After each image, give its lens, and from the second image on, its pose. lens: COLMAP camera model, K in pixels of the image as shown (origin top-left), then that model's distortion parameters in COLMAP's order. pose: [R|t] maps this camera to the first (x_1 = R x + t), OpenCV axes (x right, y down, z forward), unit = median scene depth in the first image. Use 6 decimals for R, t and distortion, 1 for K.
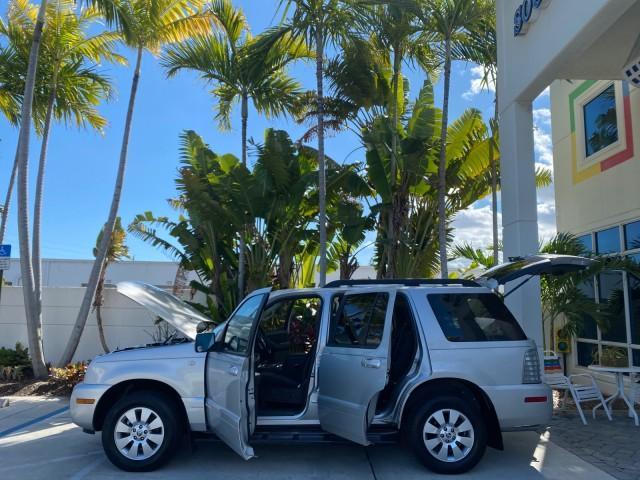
lens RADIAL K [[491.6, 0, 321.3], [0, 491.6, 236.6], [0, 0, 1]] dist [0.032743, -0.033915]
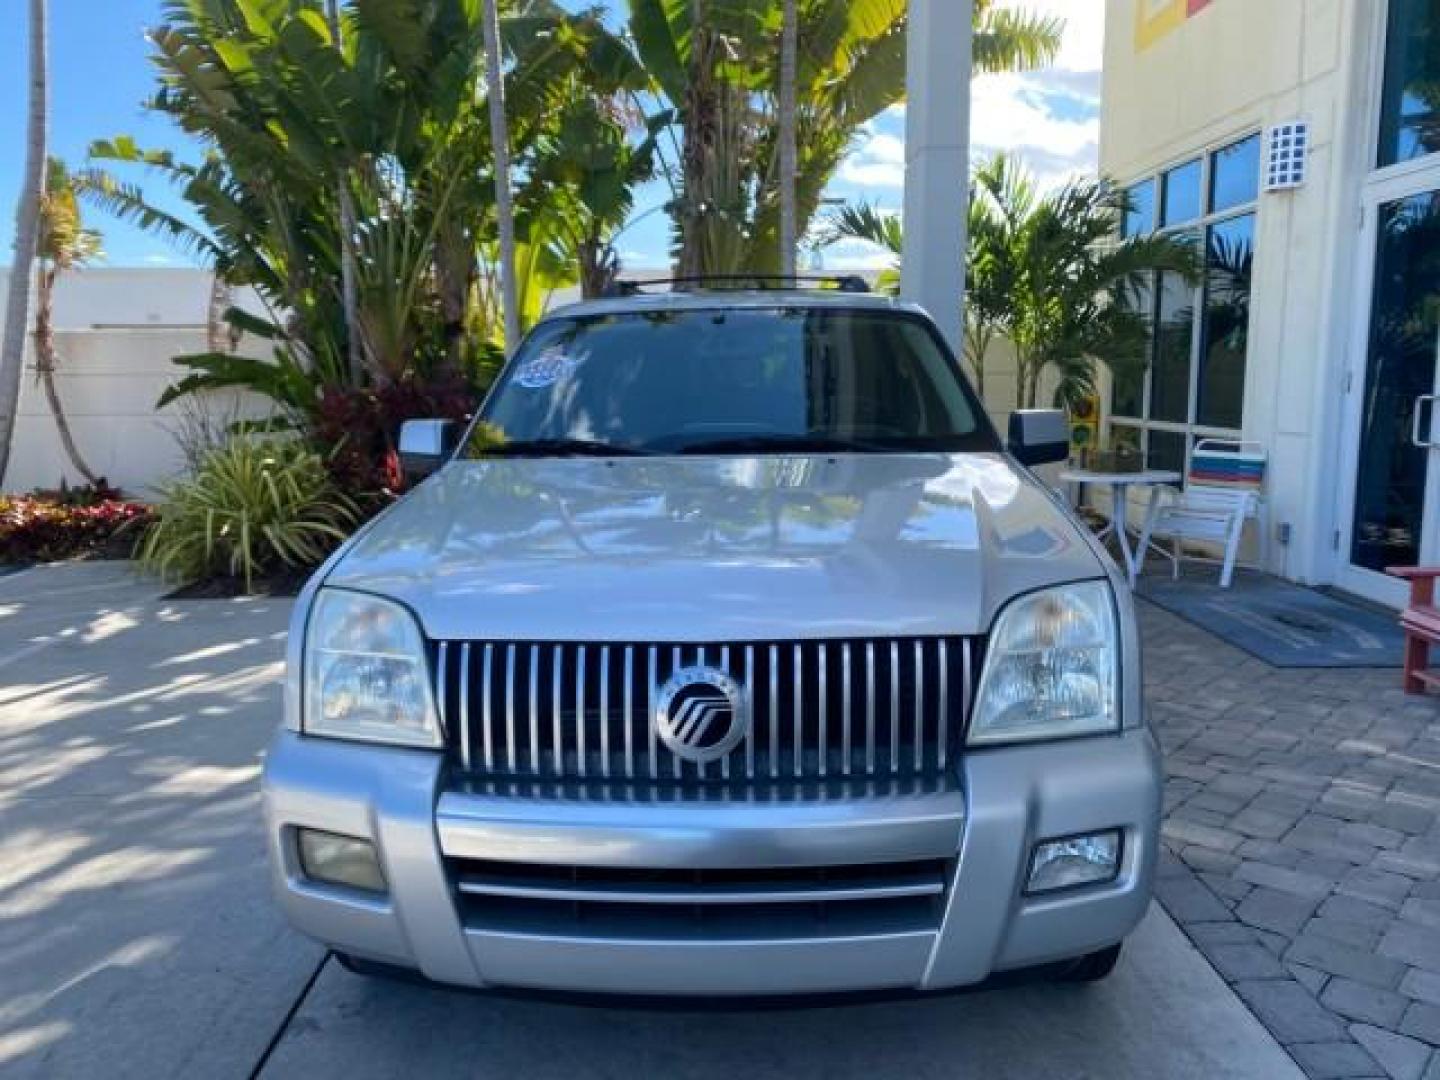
lens RADIAL K [[1106.0, 0, 717.7], [0, 1106.0, 543.4], [0, 0, 1]] dist [0.032743, -0.033915]
pose [[0.999640, -0.025438, 0.008482, 0.151827], [0.021876, 0.956593, 0.290604, 0.010382], [-0.015506, -0.290314, 0.956806, -0.017379]]
